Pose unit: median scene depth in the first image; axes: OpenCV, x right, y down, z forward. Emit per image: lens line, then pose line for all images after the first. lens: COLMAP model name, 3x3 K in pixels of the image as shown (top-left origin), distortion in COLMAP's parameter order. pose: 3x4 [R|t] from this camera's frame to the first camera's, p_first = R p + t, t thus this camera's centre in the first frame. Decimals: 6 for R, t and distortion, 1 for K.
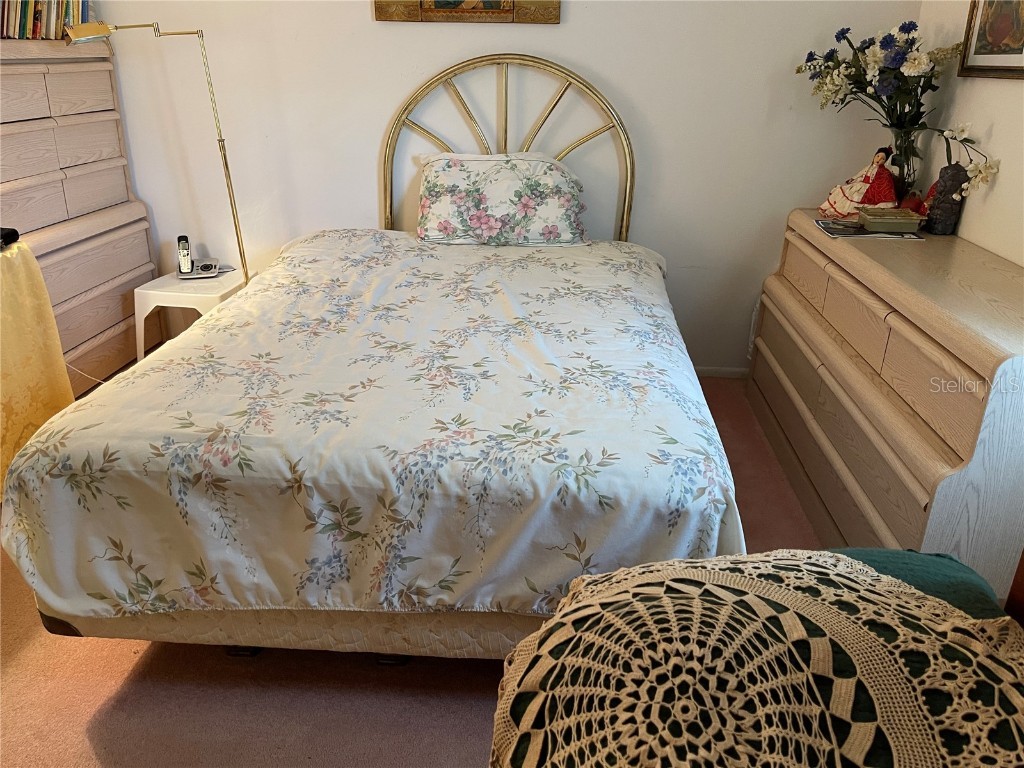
lens RADIAL K [[785.7, 0, 512.0], [0, 785.7, 384.0], [0, 0, 1]] dist [0.063916, -0.087799]
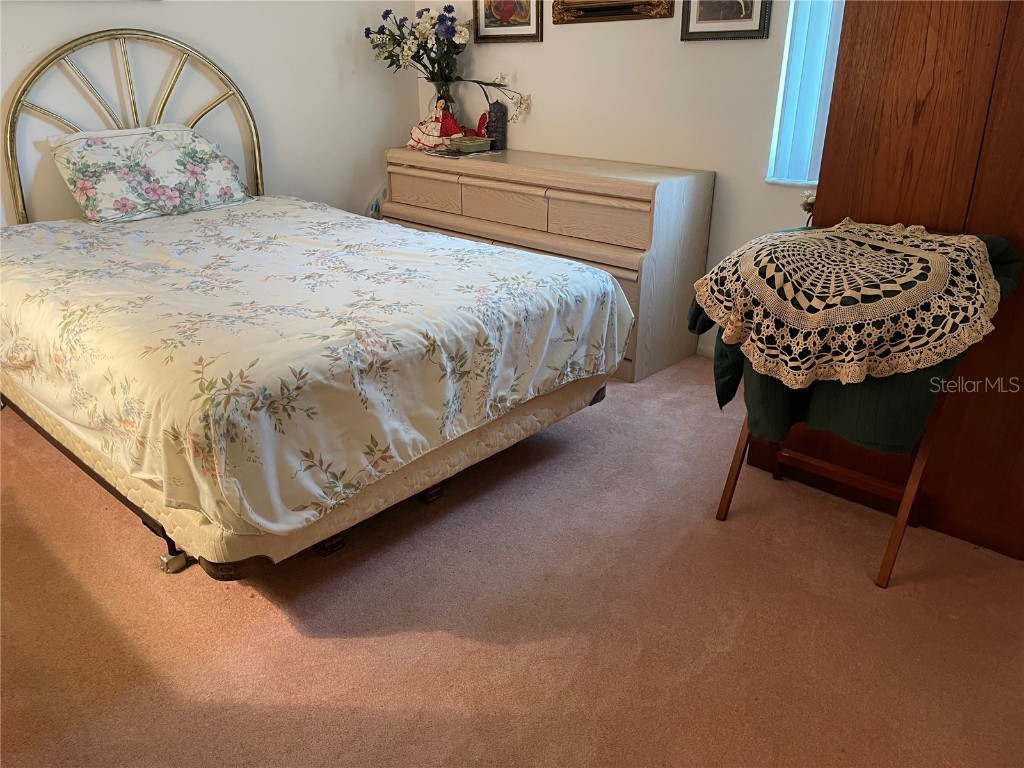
lens RADIAL K [[785.7, 0, 512.0], [0, 785.7, 384.0], [0, 0, 1]] dist [0.063916, -0.087799]
pose [[0.632495, -0.318254, 0.706162, -1.044263], [0.307788, 0.939888, 0.147911, 0.027431], [-0.710786, 0.123795, 0.692429, -0.010642]]
